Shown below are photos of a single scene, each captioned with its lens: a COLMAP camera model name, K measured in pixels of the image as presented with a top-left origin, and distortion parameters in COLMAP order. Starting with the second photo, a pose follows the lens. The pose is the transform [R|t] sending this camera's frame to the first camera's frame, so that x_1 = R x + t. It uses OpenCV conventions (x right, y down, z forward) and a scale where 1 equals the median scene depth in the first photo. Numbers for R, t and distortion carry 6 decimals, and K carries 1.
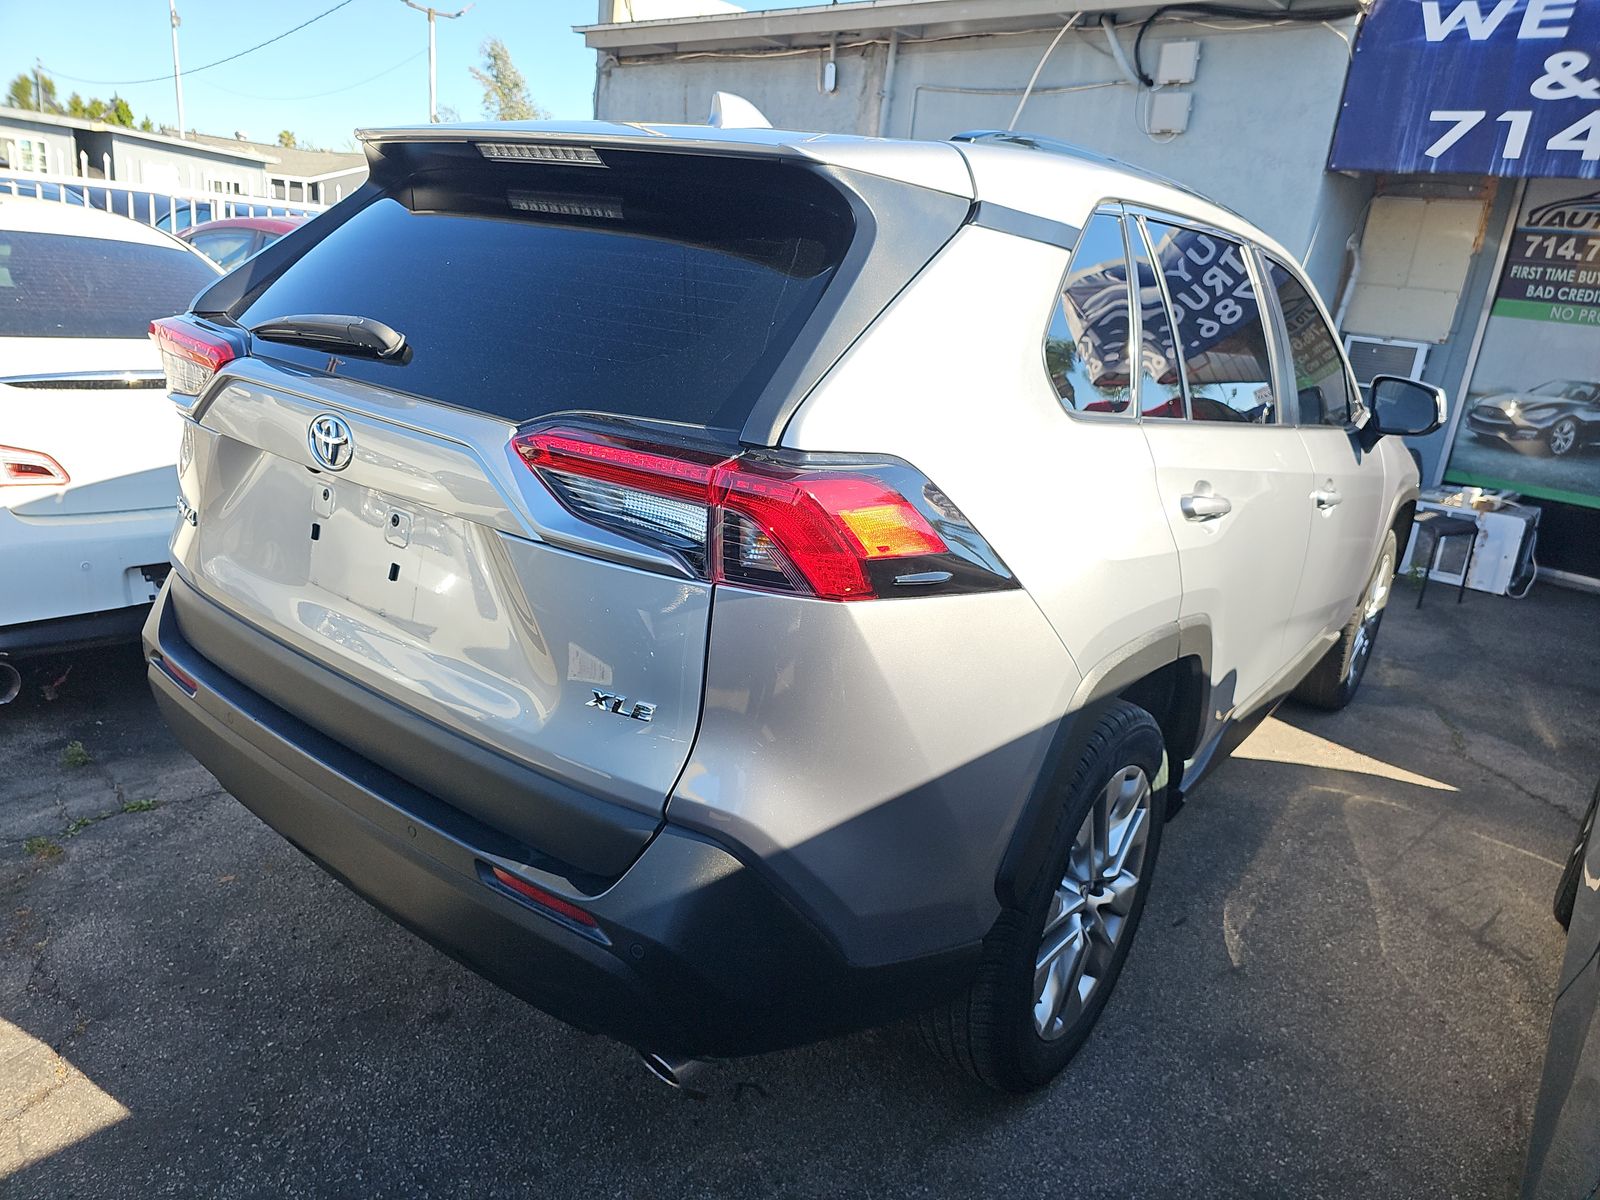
lens RADIAL K [[1029.3, 0, 807.7], [0, 1029.3, 599.8], [0, 0, 1]] dist [0.032697, -0.030382]
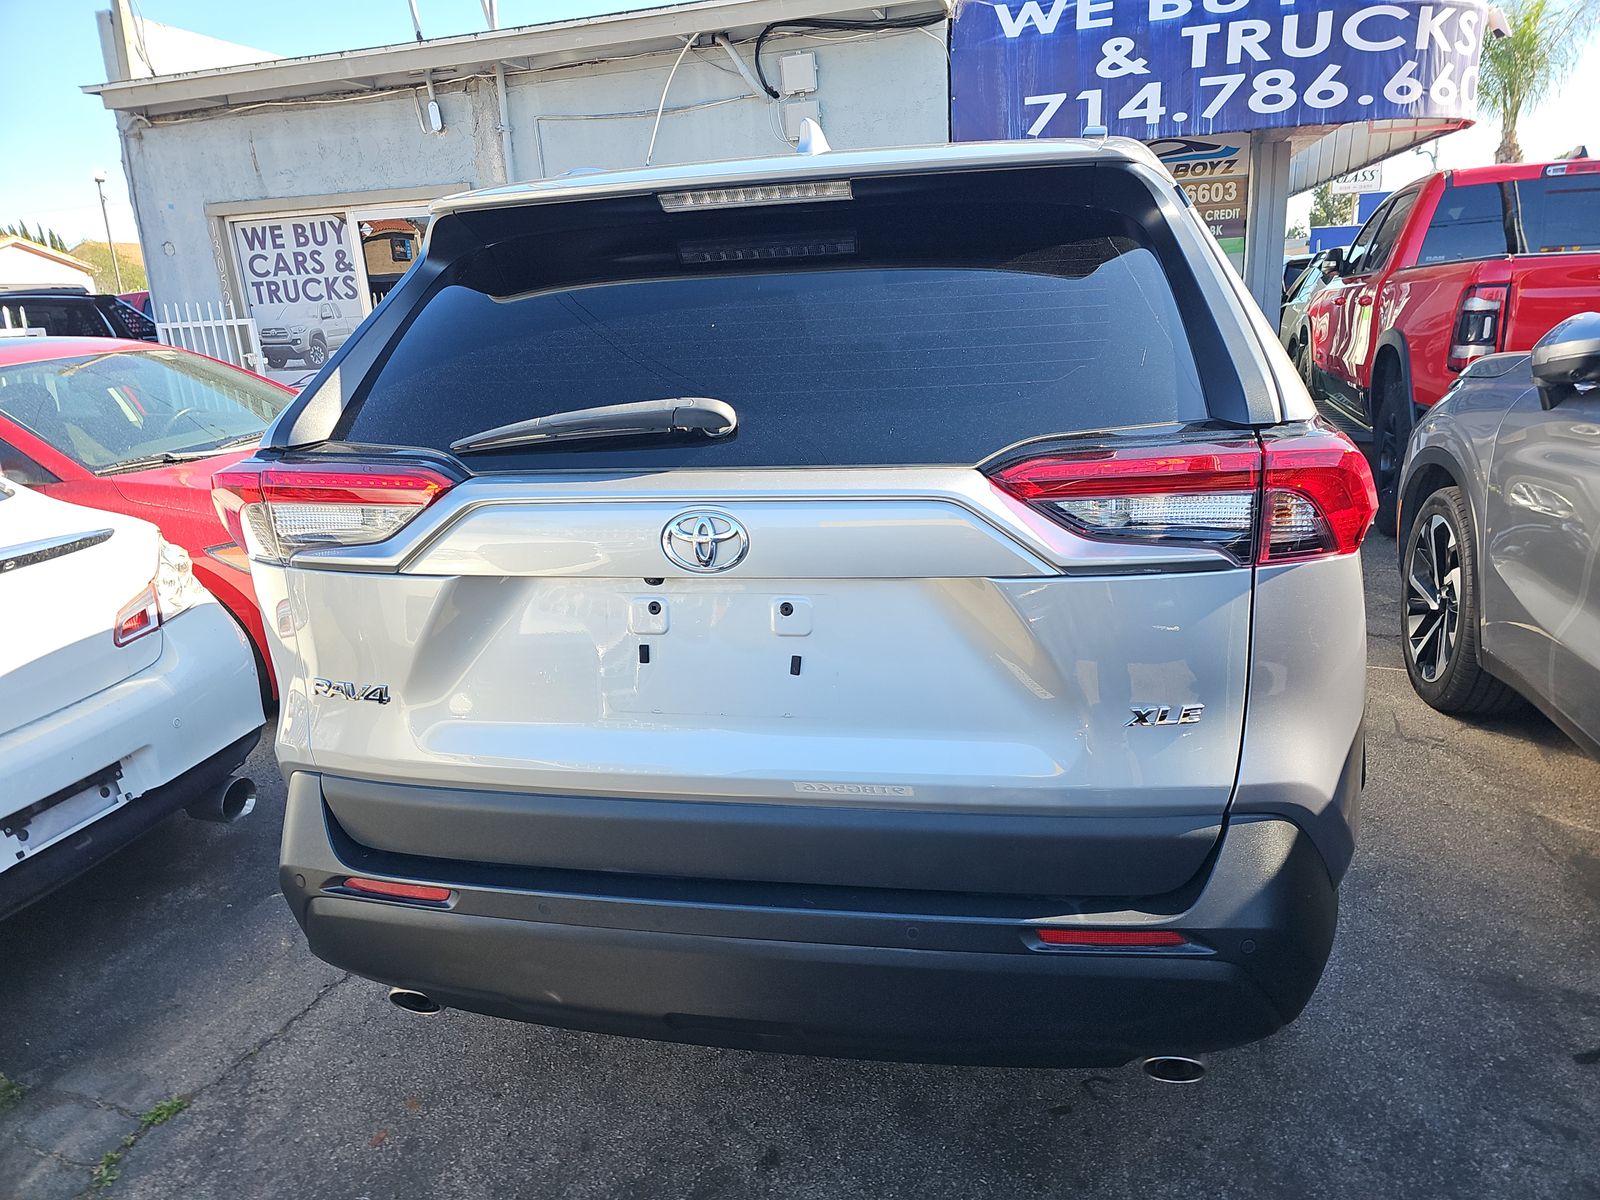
lens RADIAL K [[1024.4, 0, 804.1], [0, 1024.4, 591.8], [0, 0, 1]] dist [0.041303, -0.035016]
pose [[0.895846, -0.256683, 0.362731, -0.161009], [0.265734, 0.963705, 0.025667, -0.025427], [-0.356154, 0.073397, 0.931540, 0.038567]]
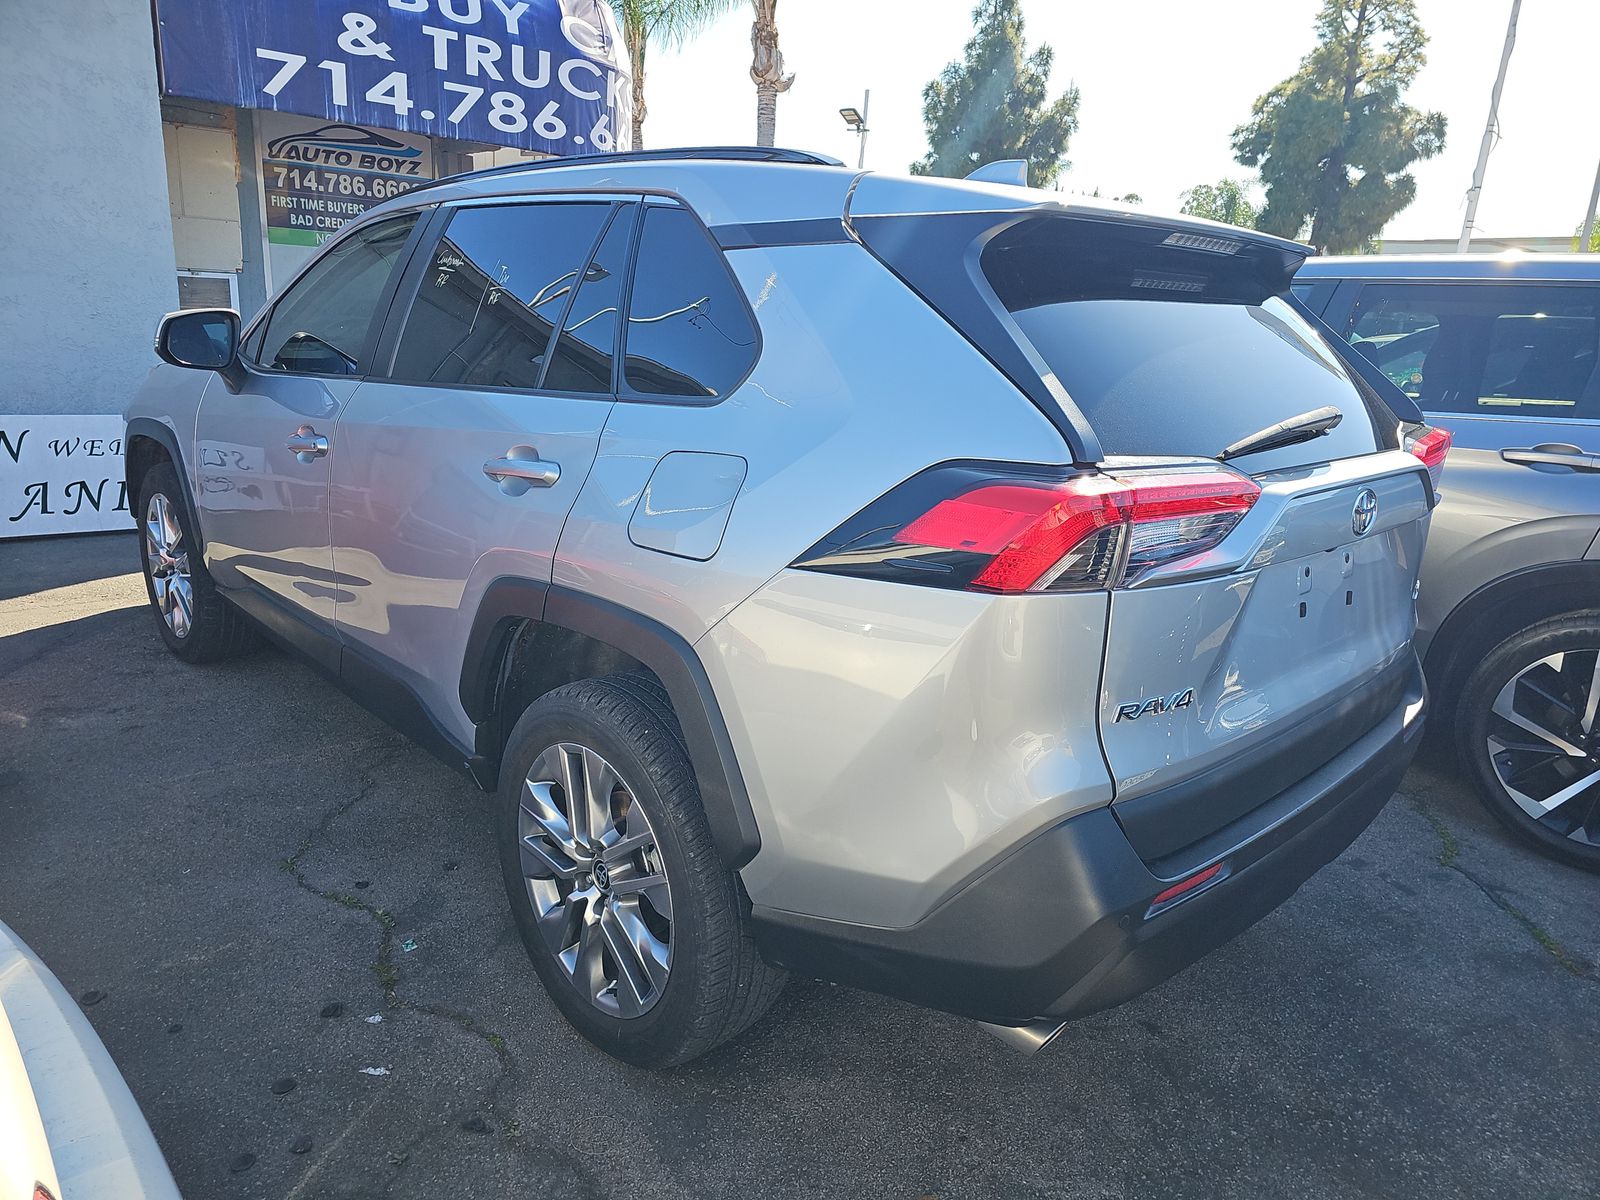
lens RADIAL K [[1029.3, 0, 807.7], [0, 1029.3, 599.8], [0, 0, 1]] dist [0.032697, -0.030382]
pose [[0.171636, -0.363862, 0.915503, -0.369855], [0.266061, 0.911882, 0.312542, -0.132069], [-0.948553, 0.189936, 0.253321, 0.290066]]
